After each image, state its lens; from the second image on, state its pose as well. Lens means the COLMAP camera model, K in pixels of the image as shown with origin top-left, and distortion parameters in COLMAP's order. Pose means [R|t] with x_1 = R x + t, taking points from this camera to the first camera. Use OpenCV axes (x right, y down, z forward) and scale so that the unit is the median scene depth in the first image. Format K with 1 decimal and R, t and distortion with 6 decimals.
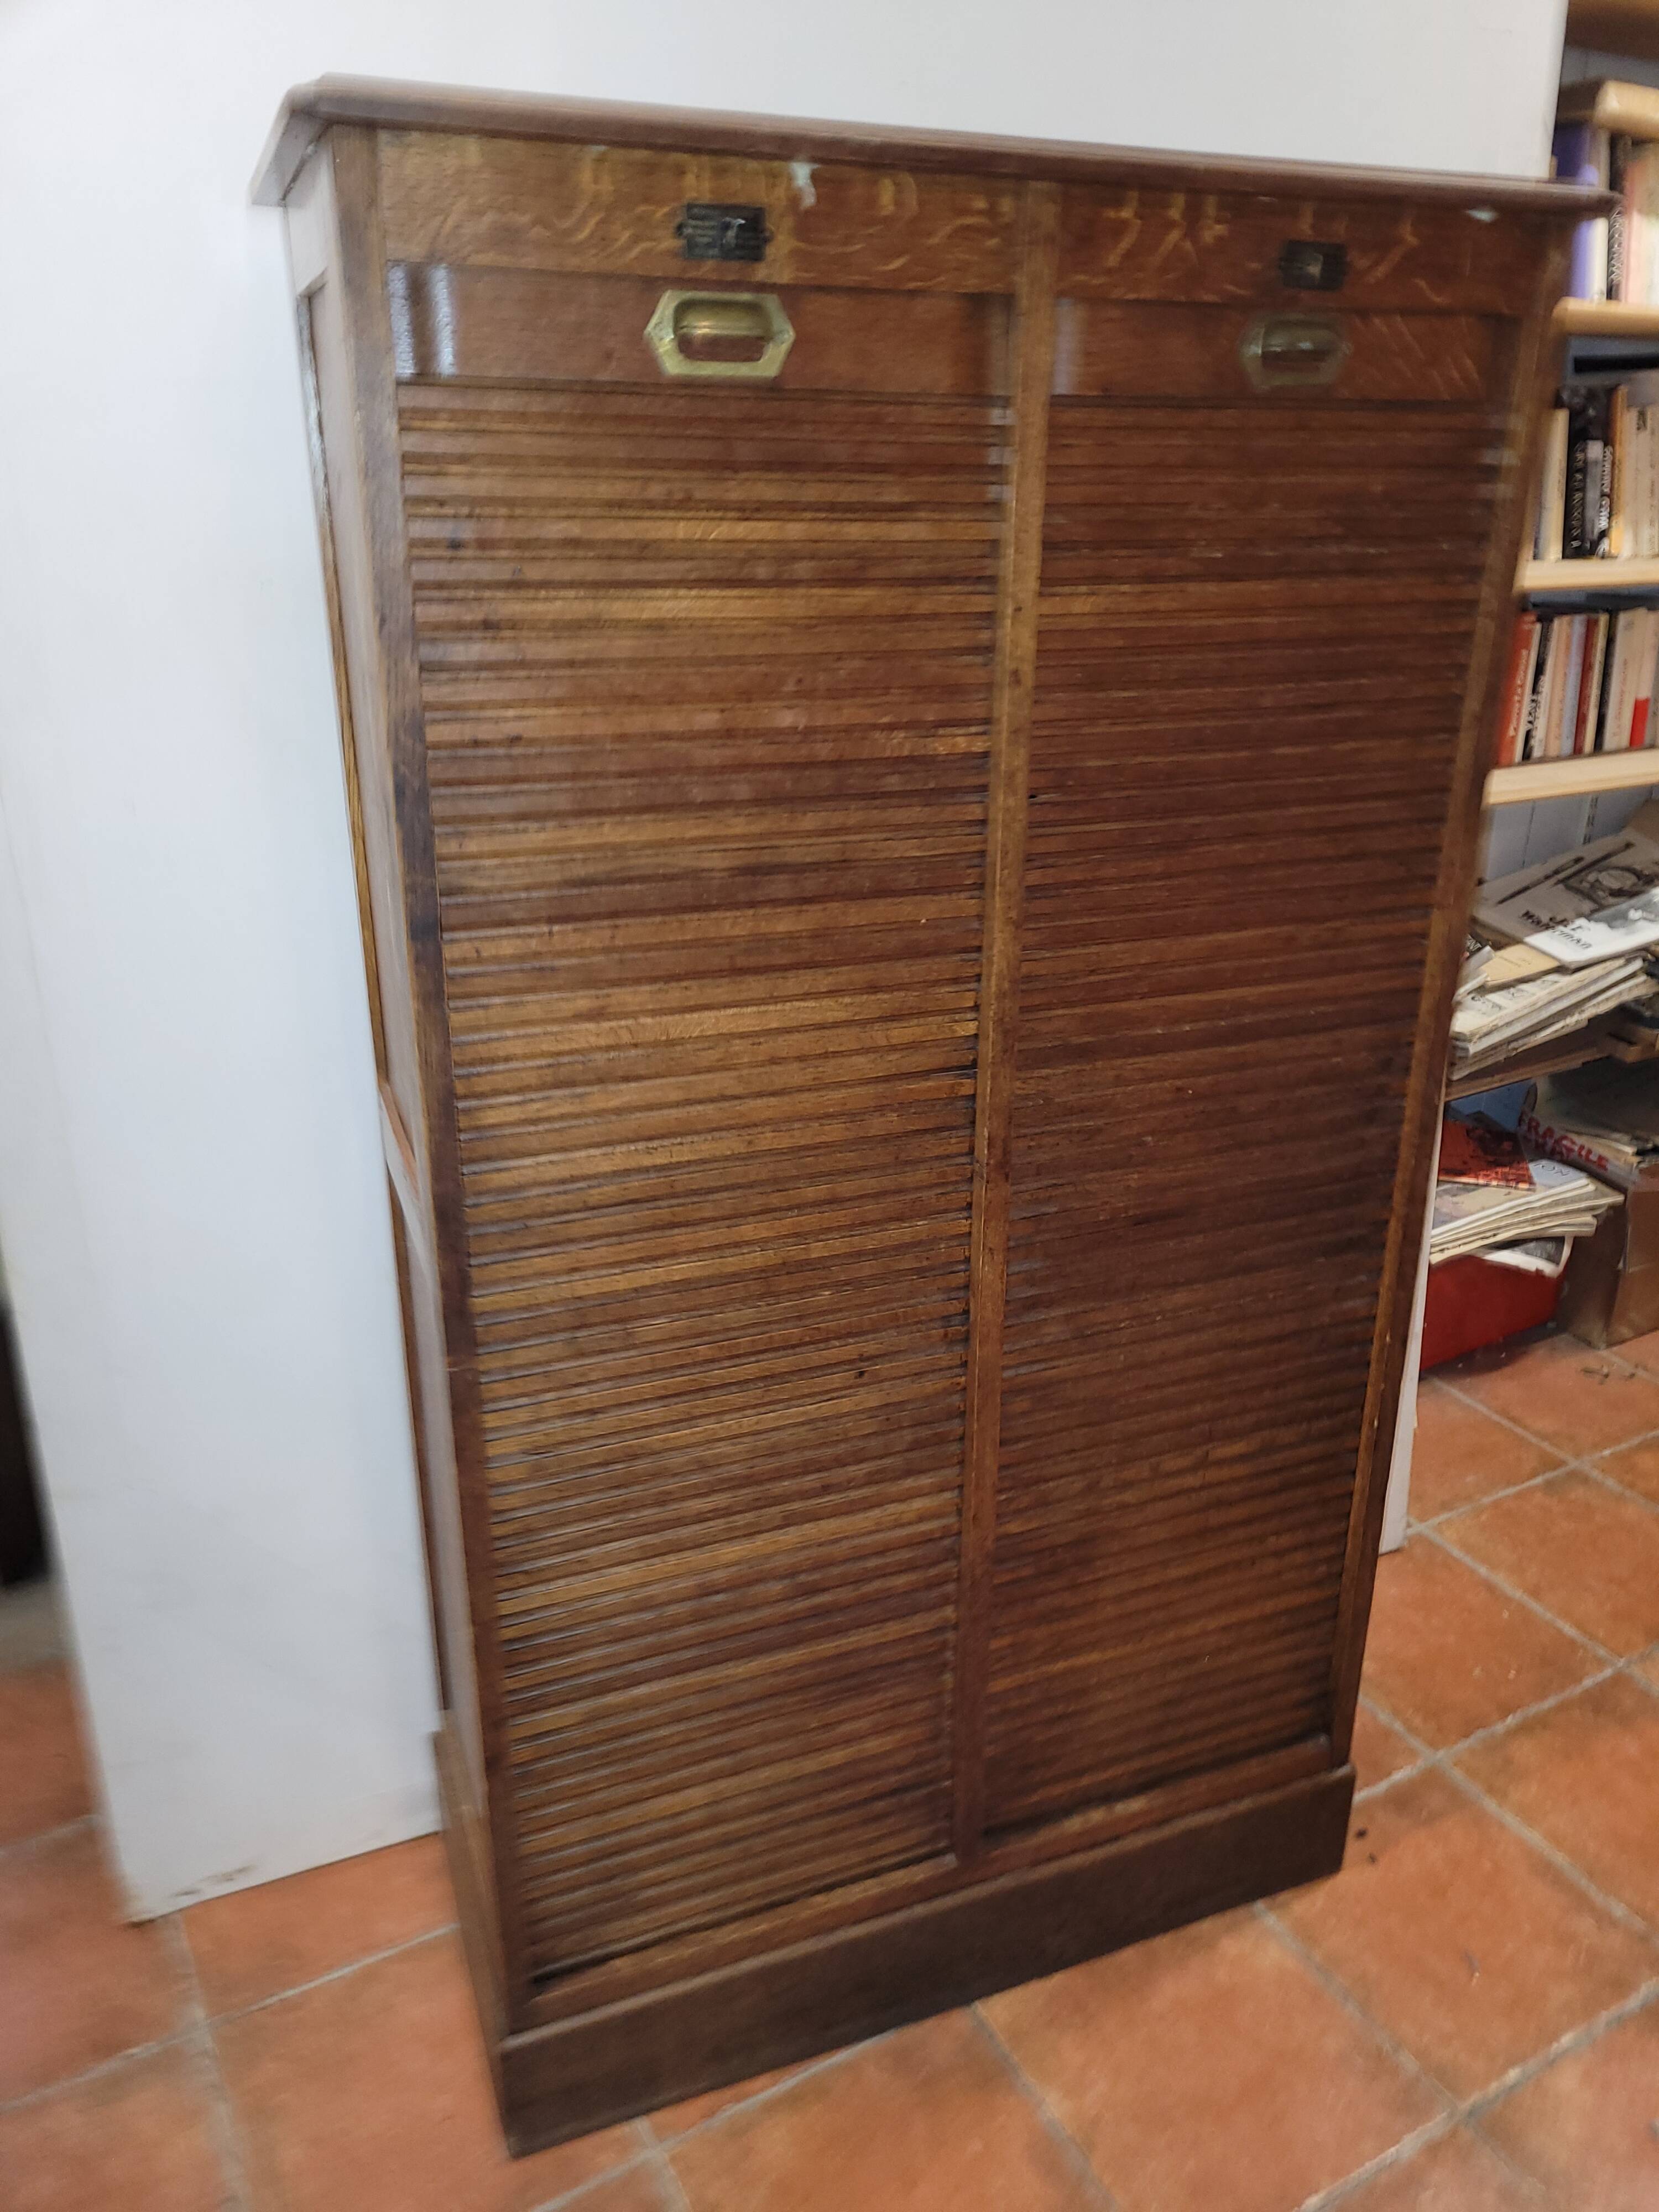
lens RADIAL K [[1658.0, 0, 878.5], [0, 1658.0, 1107.0], [0, 0, 1]] dist [0.060120, -0.052117]
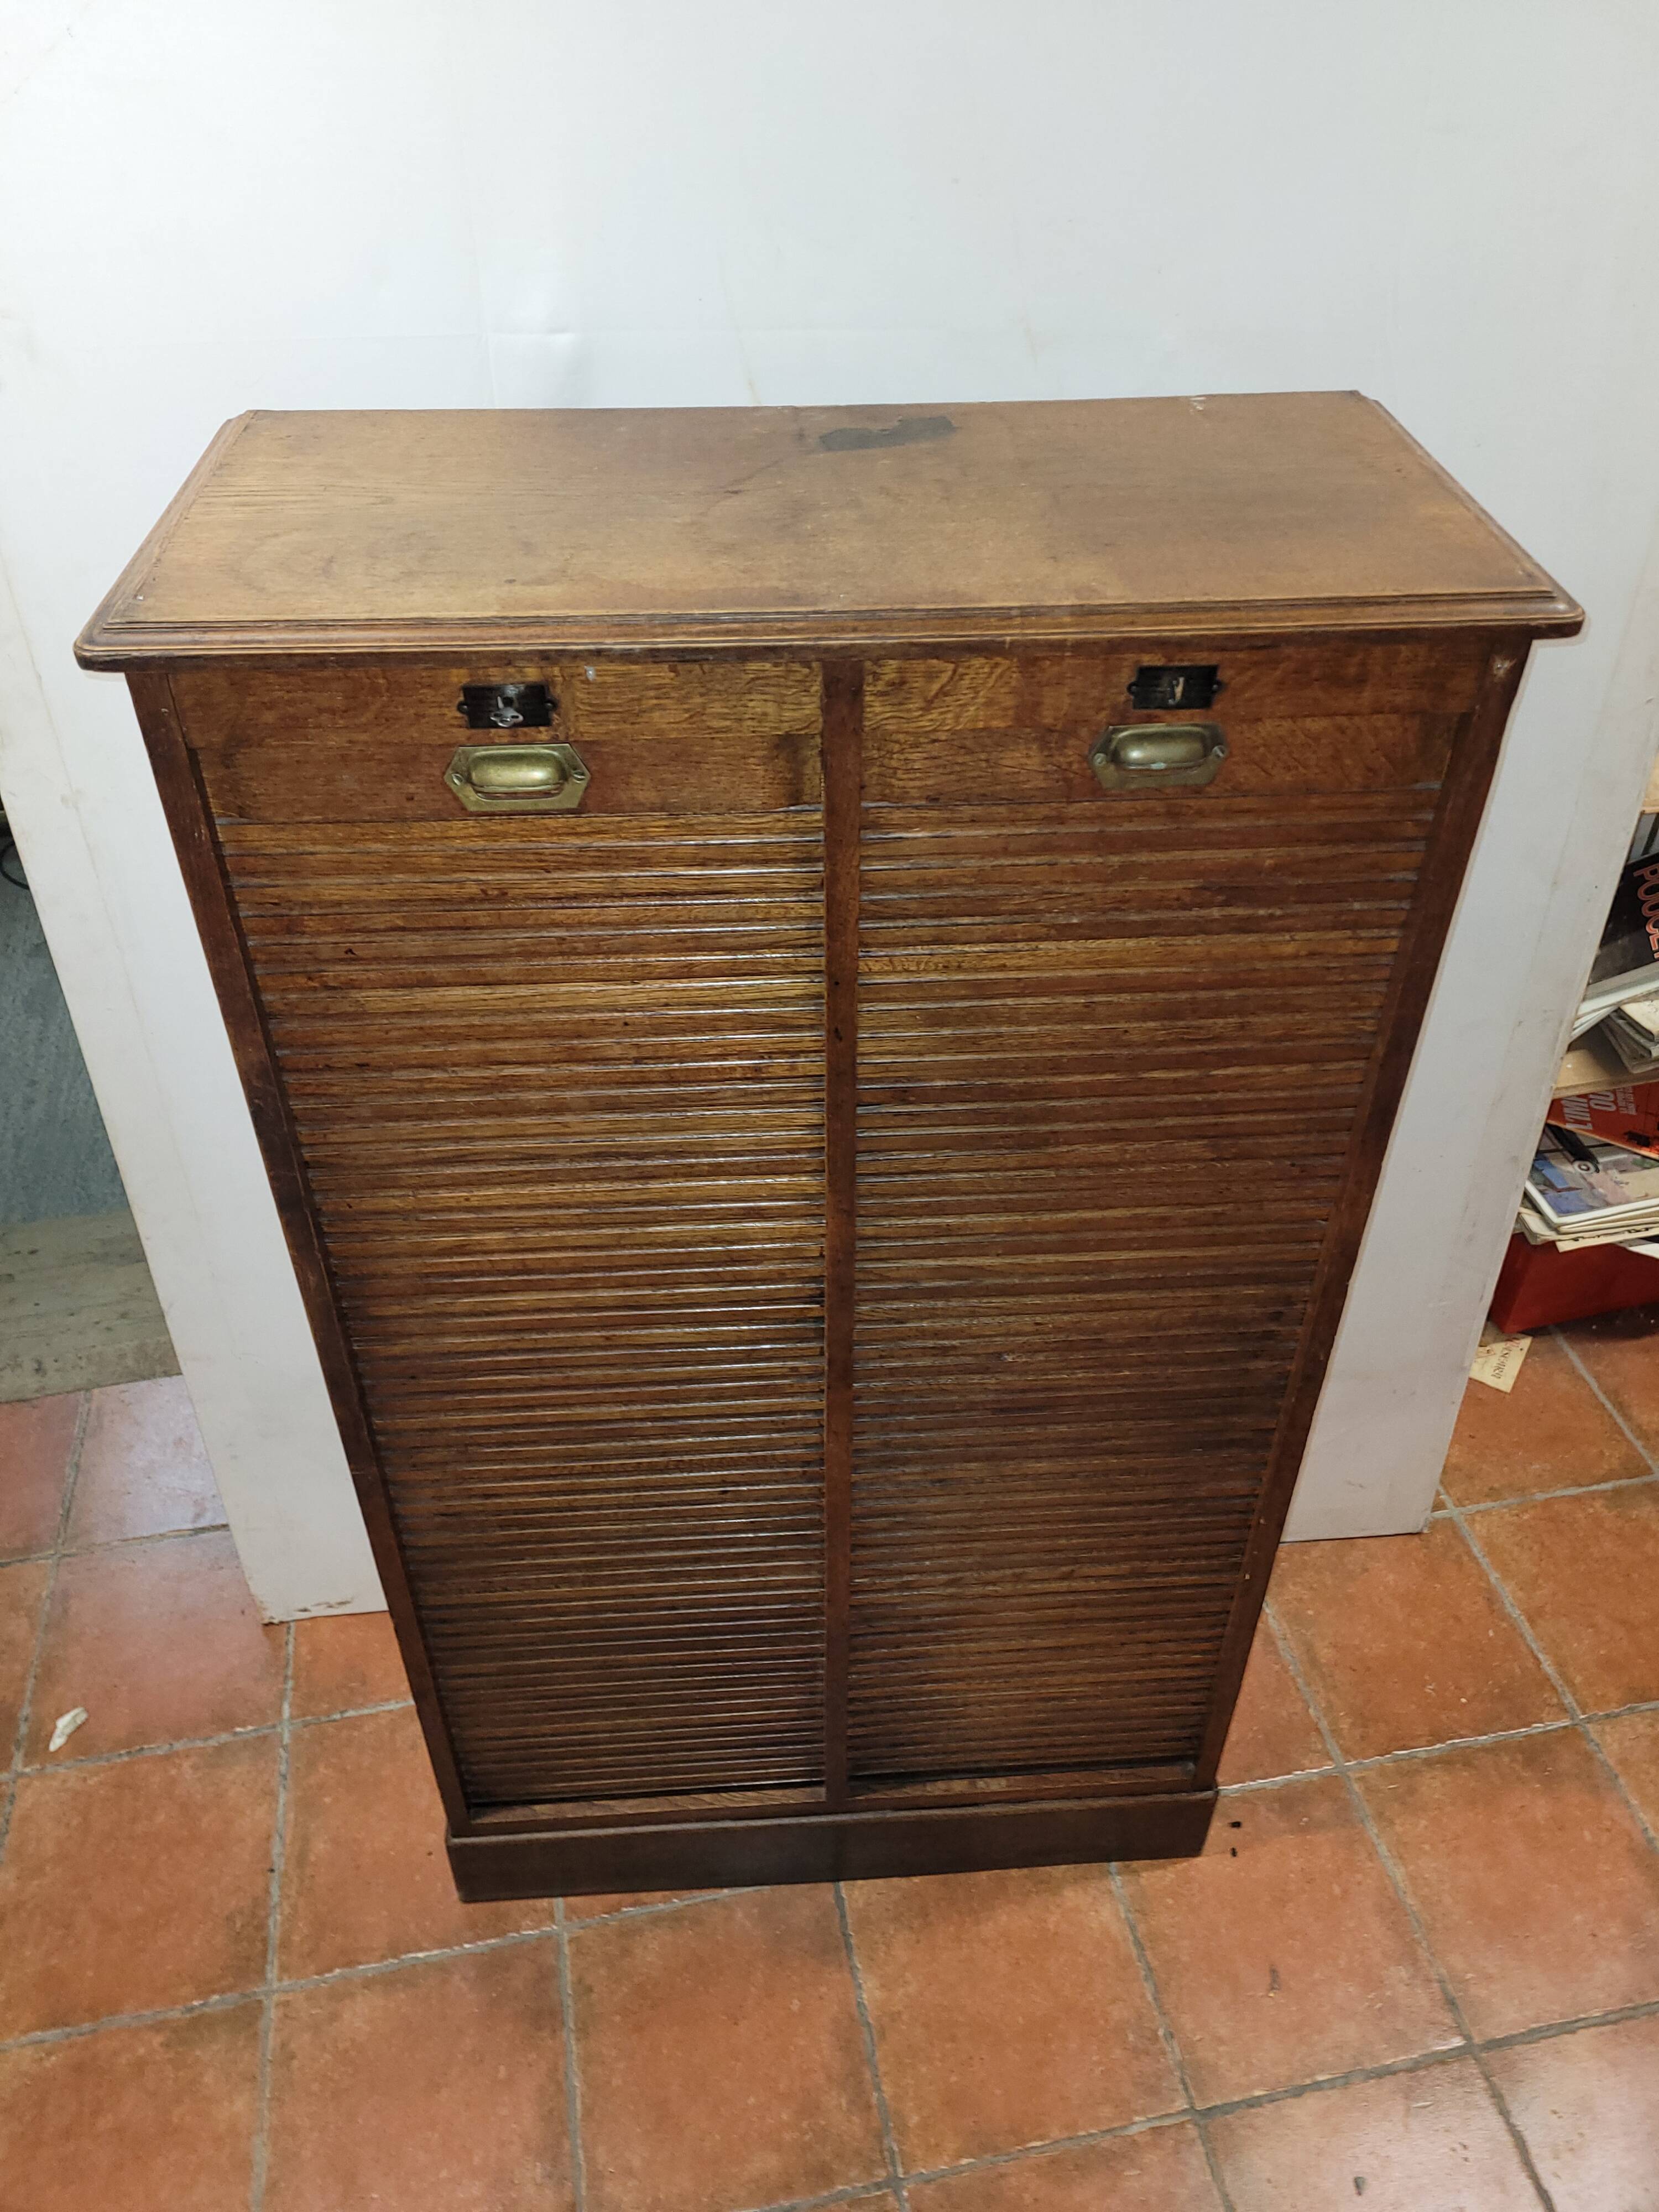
lens RADIAL K [[1658.0, 0, 836.9], [0, 1658.0, 1066.3], [0, 0, 1]] dist [0.060120, -0.052117]
pose [[0.949478, 0.187228, -0.251869, 0.292452], [-0.105528, 0.946288, 0.305618, -0.469079], [0.295561, -0.263598, 0.918237, 0.040177]]
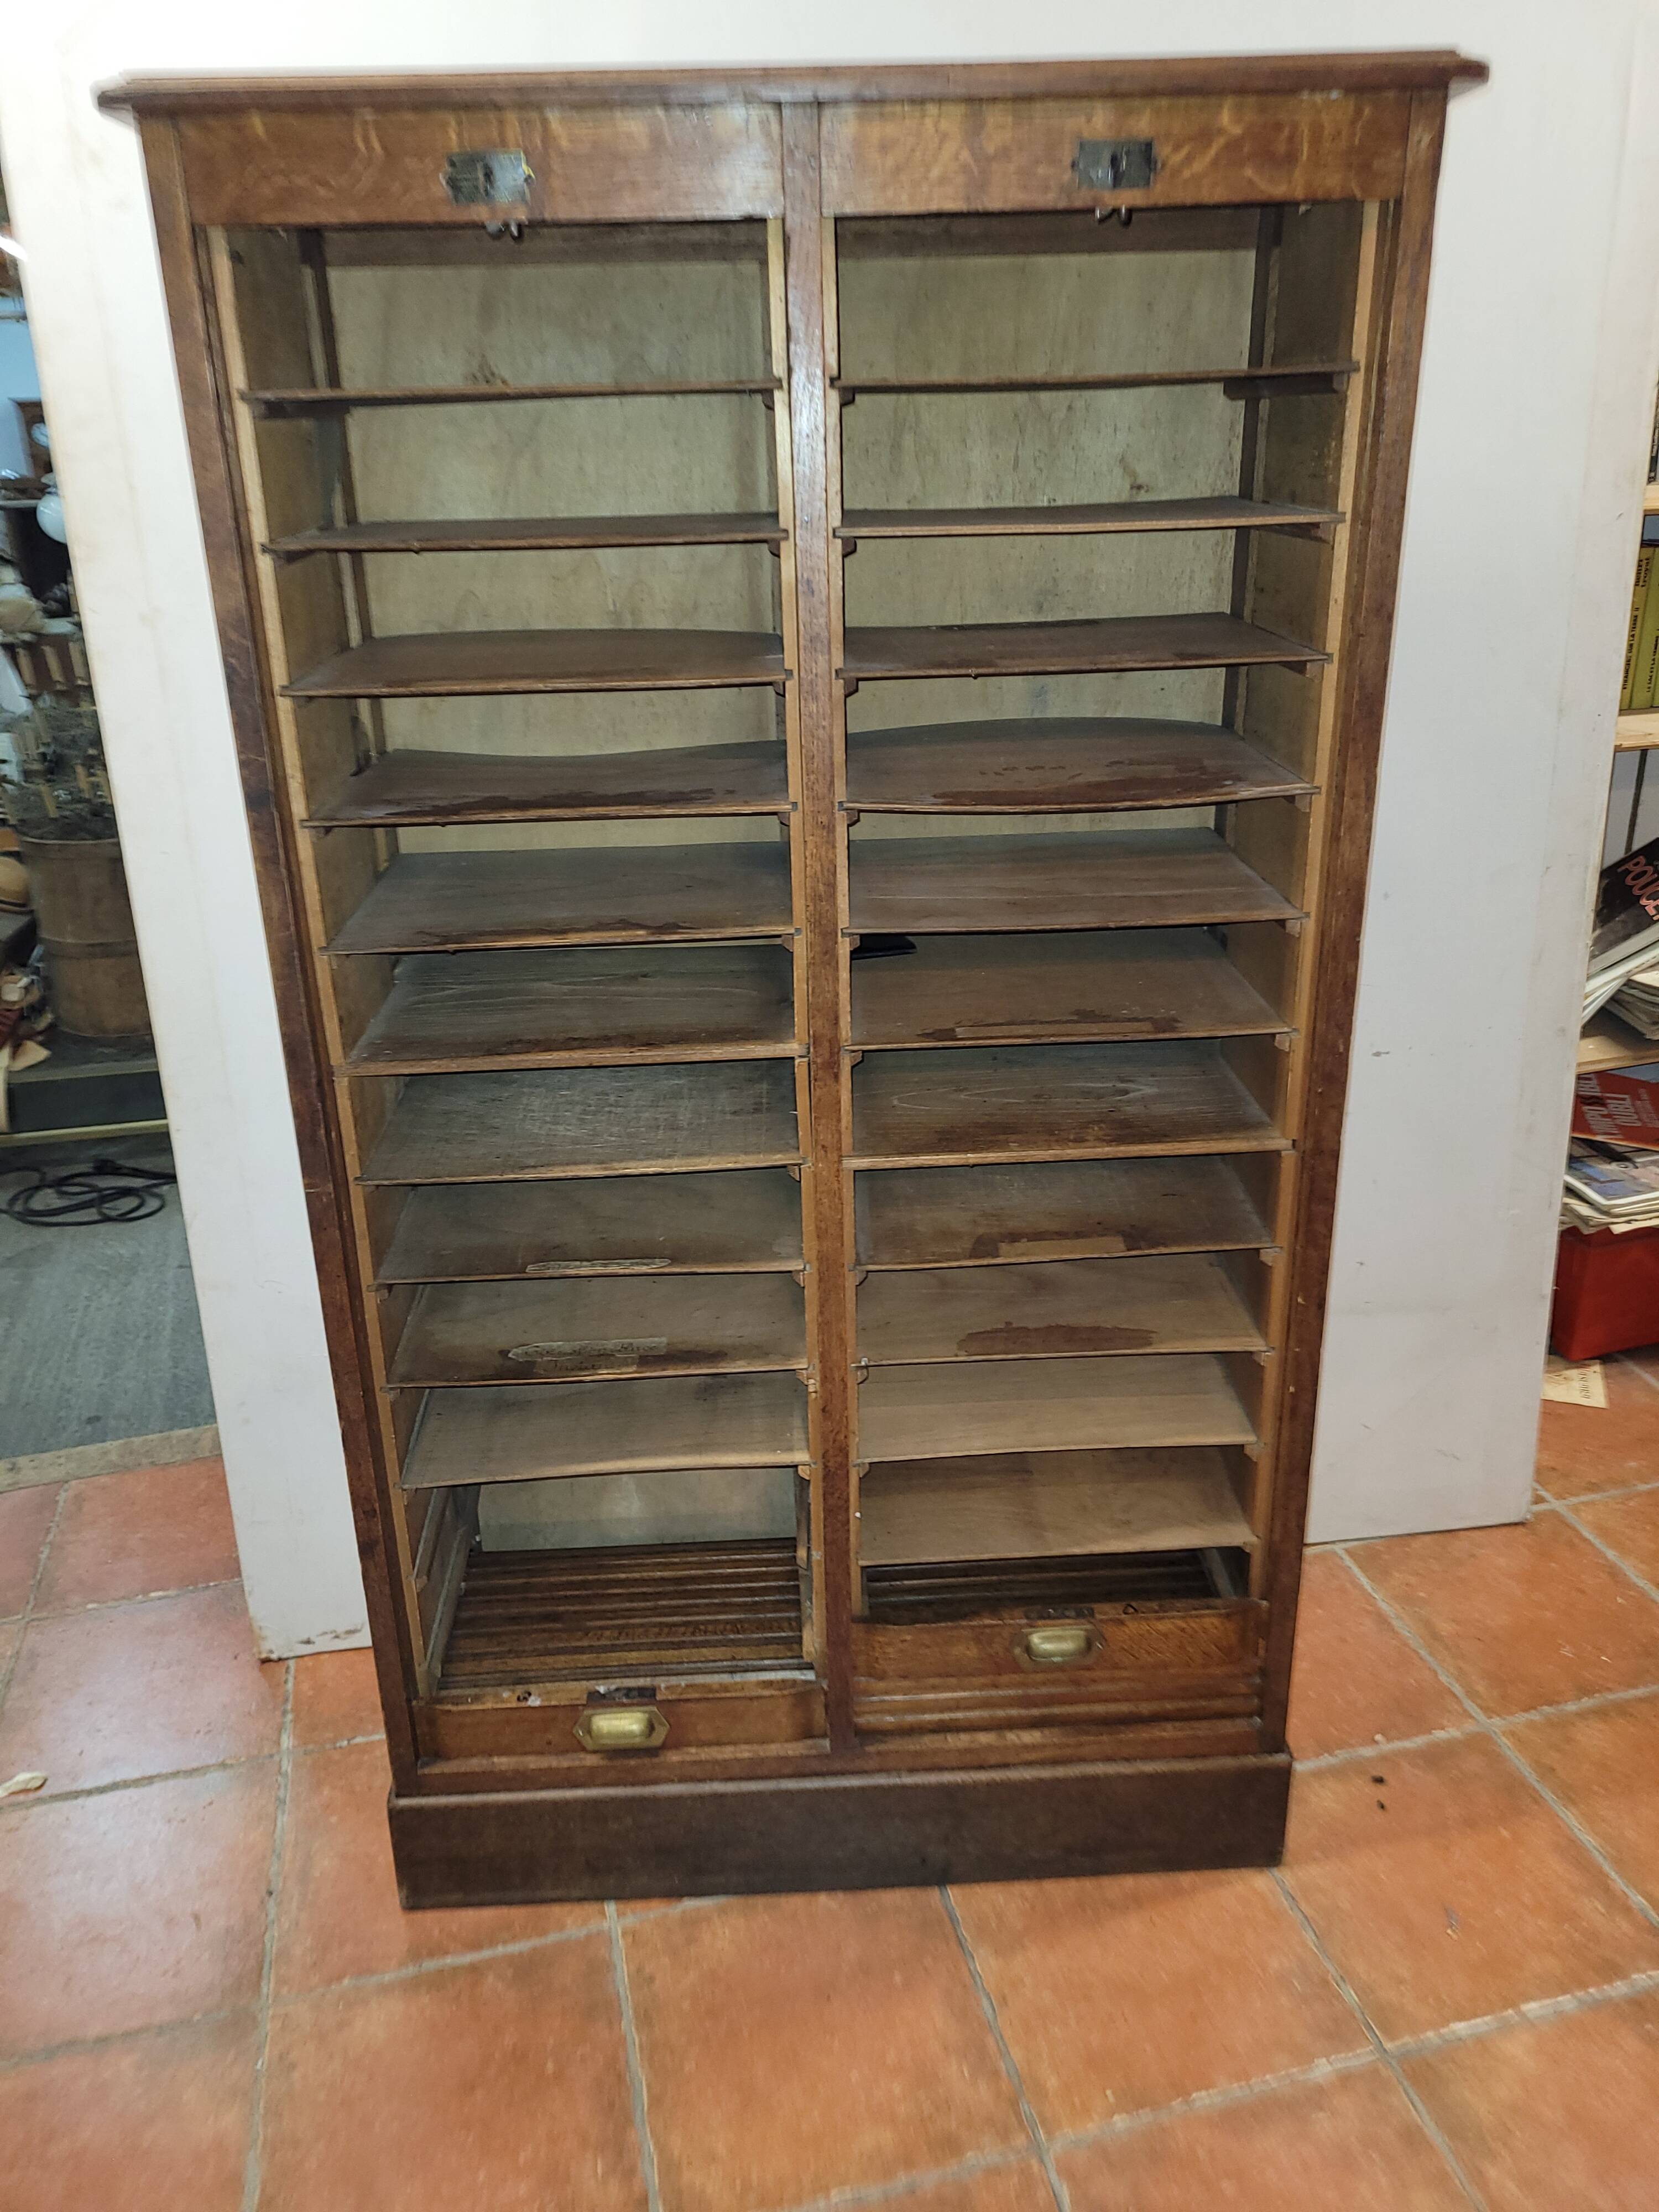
lens RADIAL K [[1658.0, 0, 853.1], [0, 1658.0, 1084.8], [0, 0, 1]] dist [0.060120, -0.052117]
pose [[0.964126, 0.067157, -0.256808, 0.284274], [-0.065434, 0.997740, 0.015258, 0.043553], [0.257252, 0.002093, 0.966342, -0.035479]]
